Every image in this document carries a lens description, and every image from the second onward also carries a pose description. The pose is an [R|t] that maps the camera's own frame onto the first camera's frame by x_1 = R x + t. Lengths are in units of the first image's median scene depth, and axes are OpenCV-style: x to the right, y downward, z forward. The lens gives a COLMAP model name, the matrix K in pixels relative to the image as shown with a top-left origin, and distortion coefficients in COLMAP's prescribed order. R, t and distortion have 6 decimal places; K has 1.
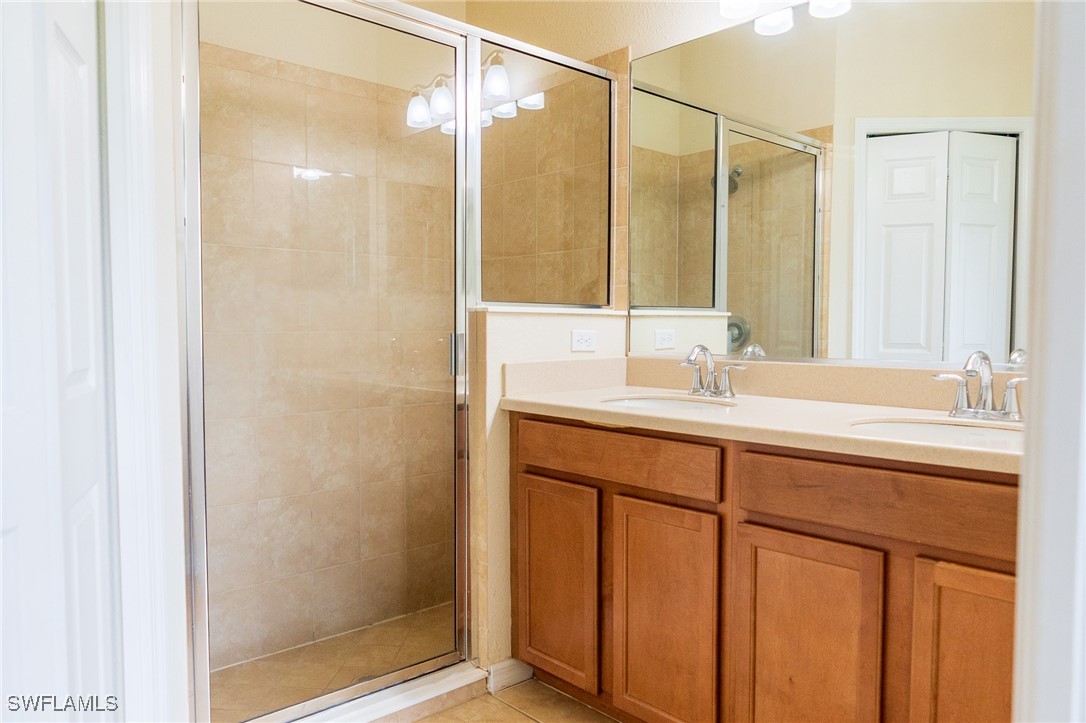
lens RADIAL K [[761.2, 0, 542.1], [0, 761.2, 363.2], [0, 0, 1]] dist [-0.003068, -0.005299]
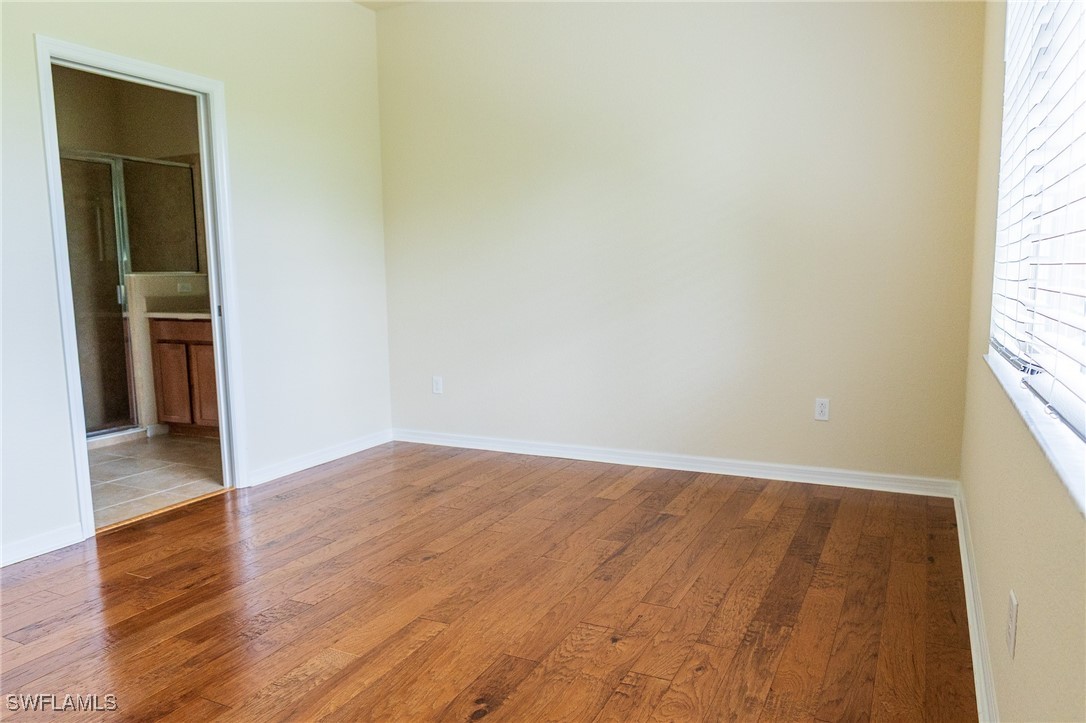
lens RADIAL K [[761.2, 0, 546.3], [0, 761.2, 358.1], [0, 0, 1]] dist [-0.003068, -0.005299]
pose [[0.929803, -0.061903, 0.362816, 0.276661], [0.039189, 0.996802, 0.069642, 0.080054], [-0.365966, -0.050535, 0.929255, -1.885397]]
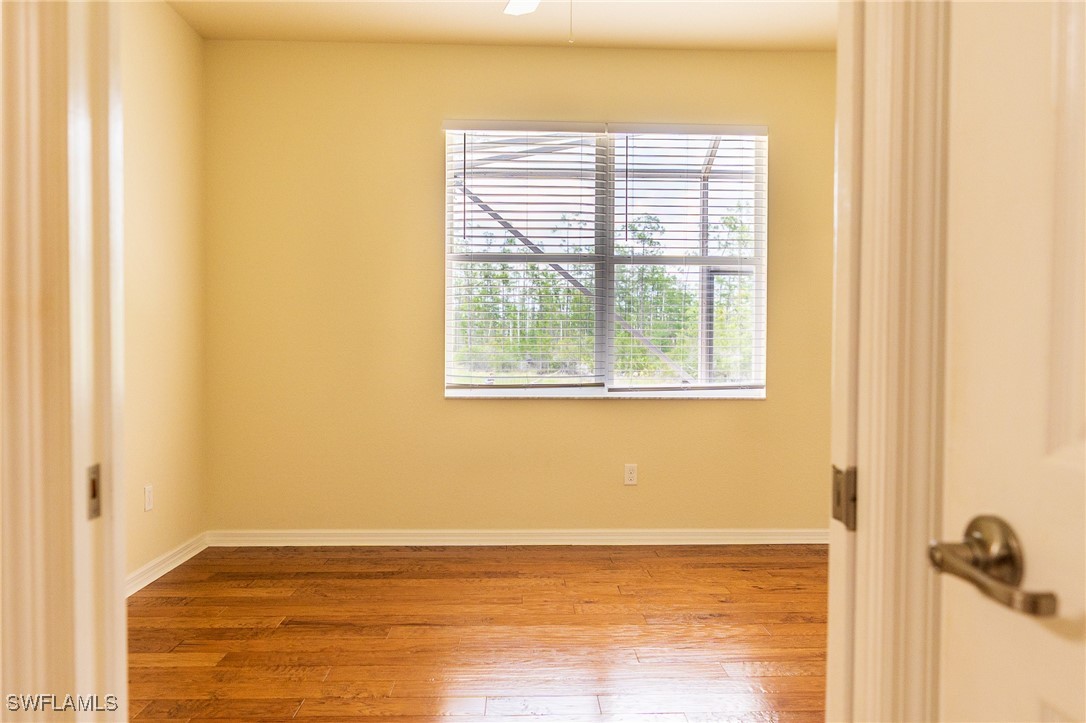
lens RADIAL K [[761.2, 0, 536.6], [0, 761.2, 369.3], [0, 0, 1]] dist [-0.003068, -0.005299]
pose [[-0.753441, -0.022193, 0.657141, -0.211593], [0.028566, 0.997382, 0.066436, -0.018801], [-0.656895, 0.068828, -0.750834, 0.401377]]
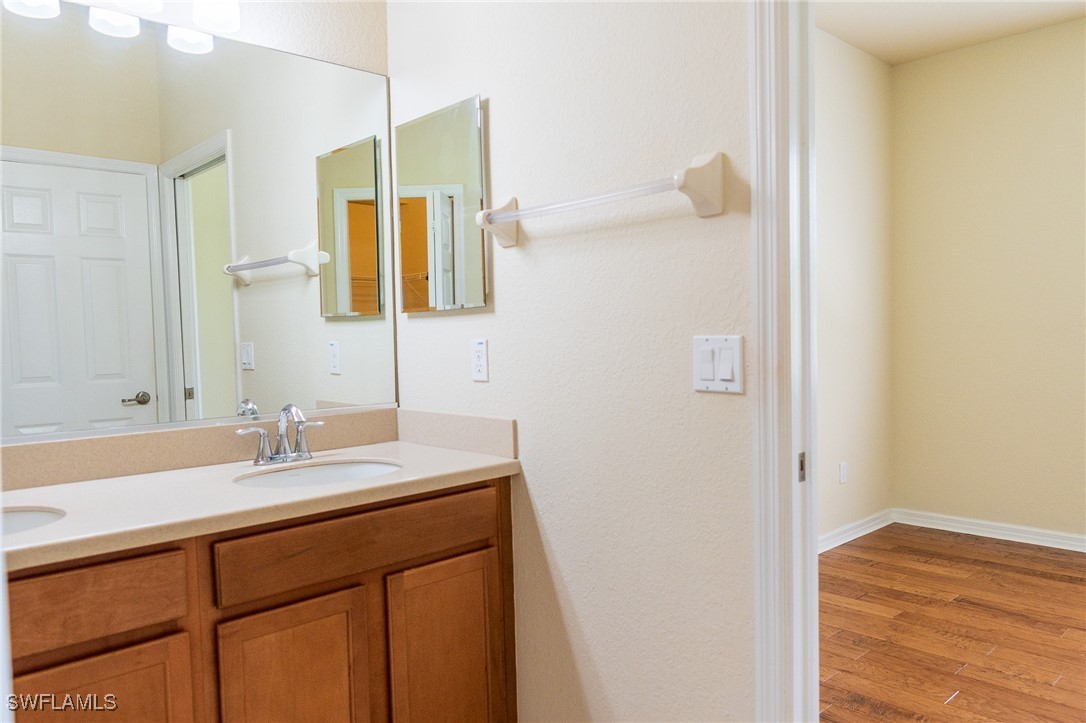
lens RADIAL K [[761.2, 0, 550.8], [0, 761.2, 362.8], [0, 0, 1]] dist [-0.003068, -0.005299]
pose [[-0.008097, -0.039165, 0.999200, -0.499743], [0.071944, 0.996620, 0.039647, -0.081700], [-0.997376, 0.072208, -0.005252, 0.495807]]
